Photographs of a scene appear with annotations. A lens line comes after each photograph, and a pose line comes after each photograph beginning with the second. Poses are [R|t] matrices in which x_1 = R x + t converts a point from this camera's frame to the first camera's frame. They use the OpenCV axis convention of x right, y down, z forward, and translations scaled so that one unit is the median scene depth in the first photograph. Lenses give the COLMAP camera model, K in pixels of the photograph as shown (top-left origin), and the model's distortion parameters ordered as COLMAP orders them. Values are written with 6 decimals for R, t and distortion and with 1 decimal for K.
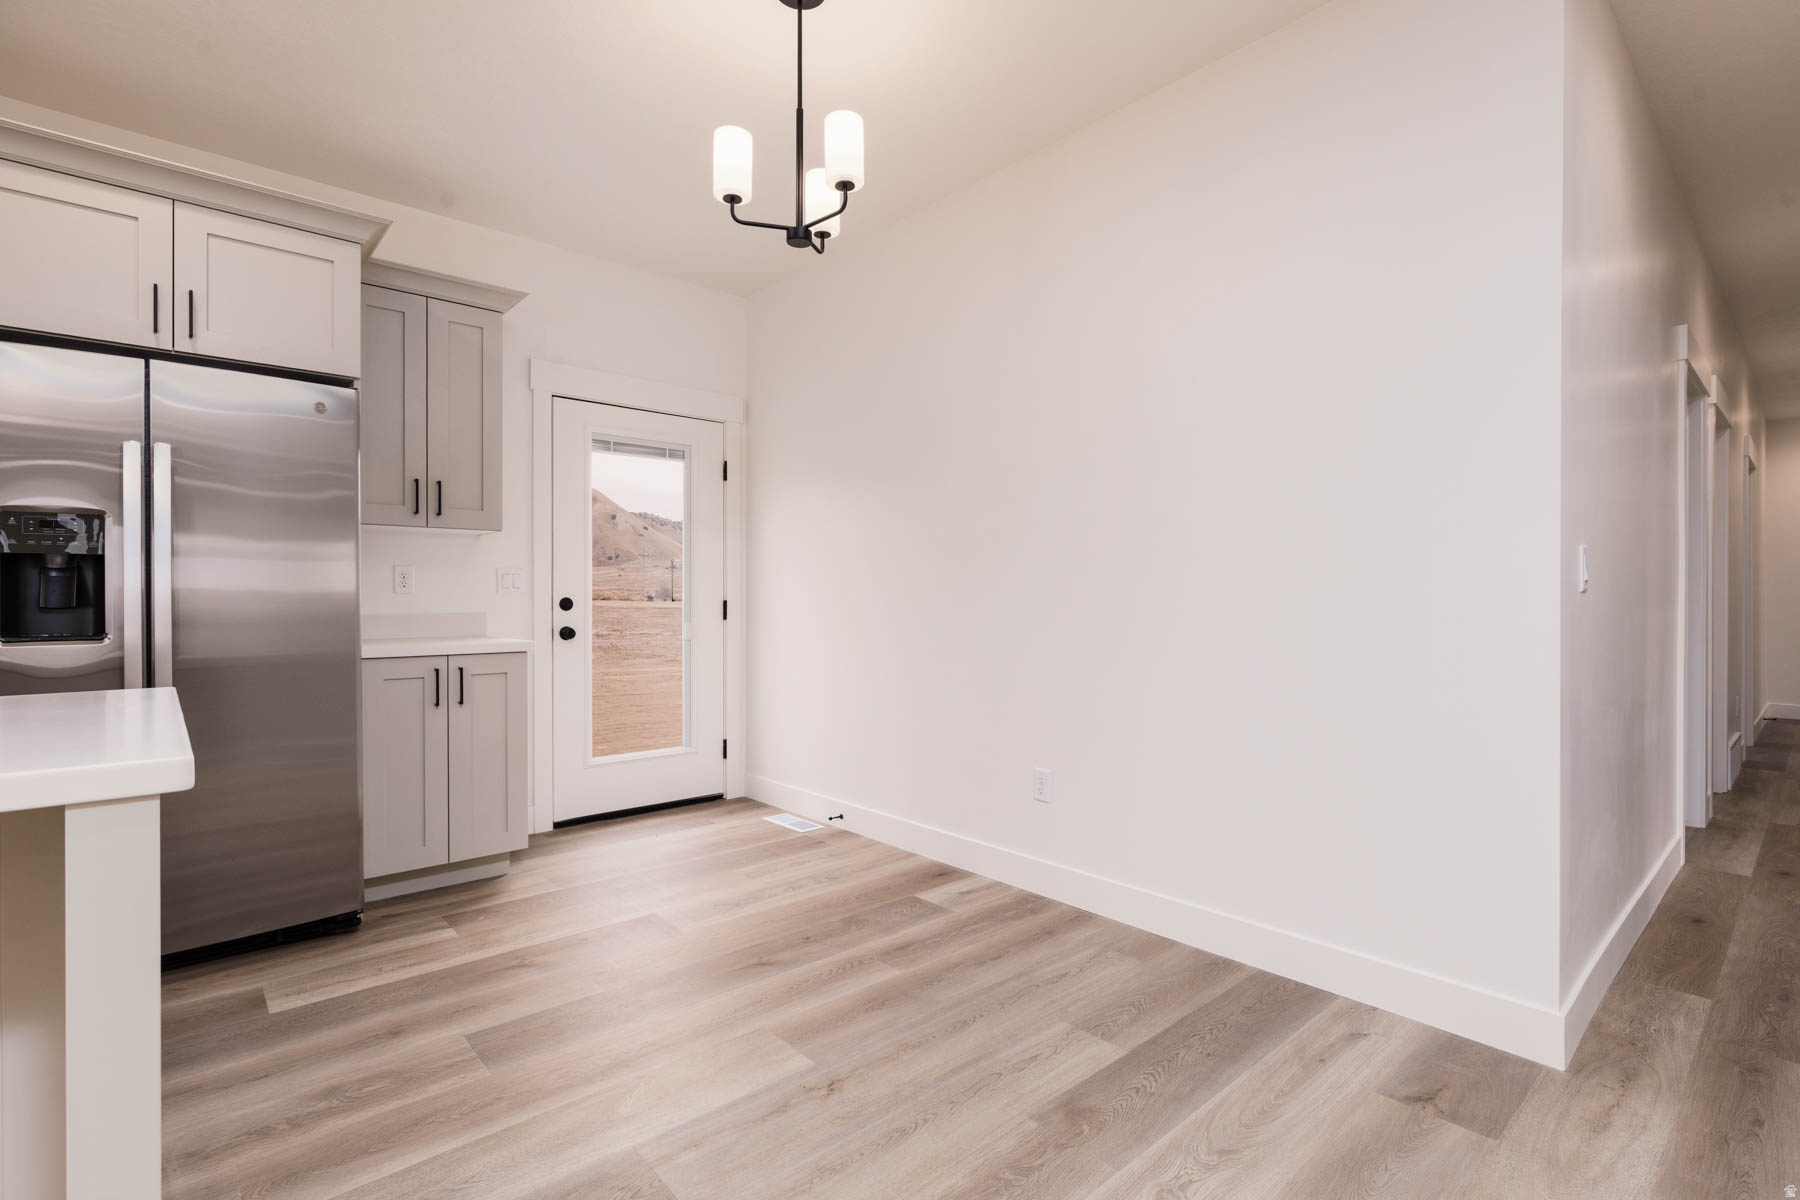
lens RADIAL K [[847.5, 0, 897.3], [0, 847.5, 600.1], [0, 0, 1]] dist [0.004596, -0.000598]
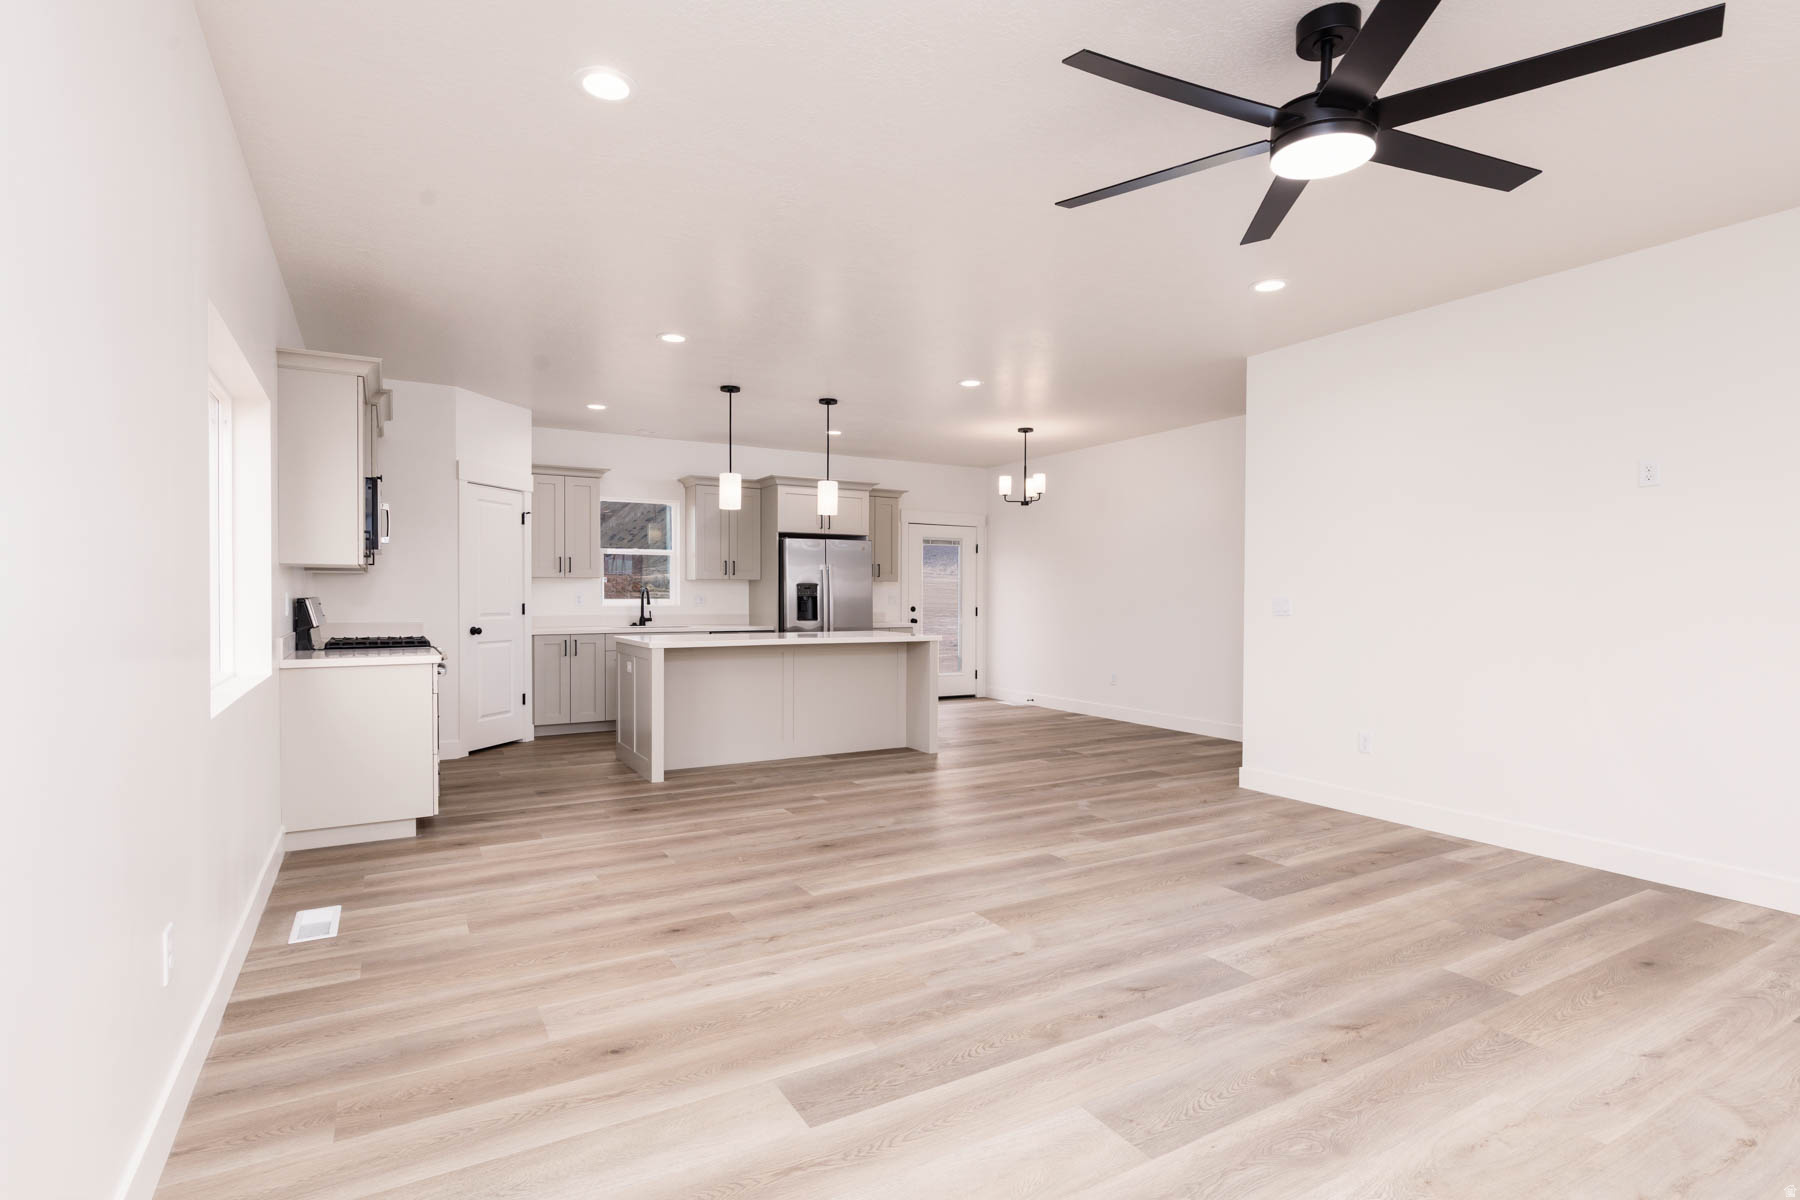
lens RADIAL K [[847.5, 0, 904.3], [0, 847.5, 588.9], [0, 0, 1]] dist [0.004596, -0.000598]
pose [[0.982114, 0.000105, -0.188288, 0.062874], [-0.003225, 0.999863, -0.016262, -0.022824], [0.188260, 0.016578, 0.981979, -1.934301]]
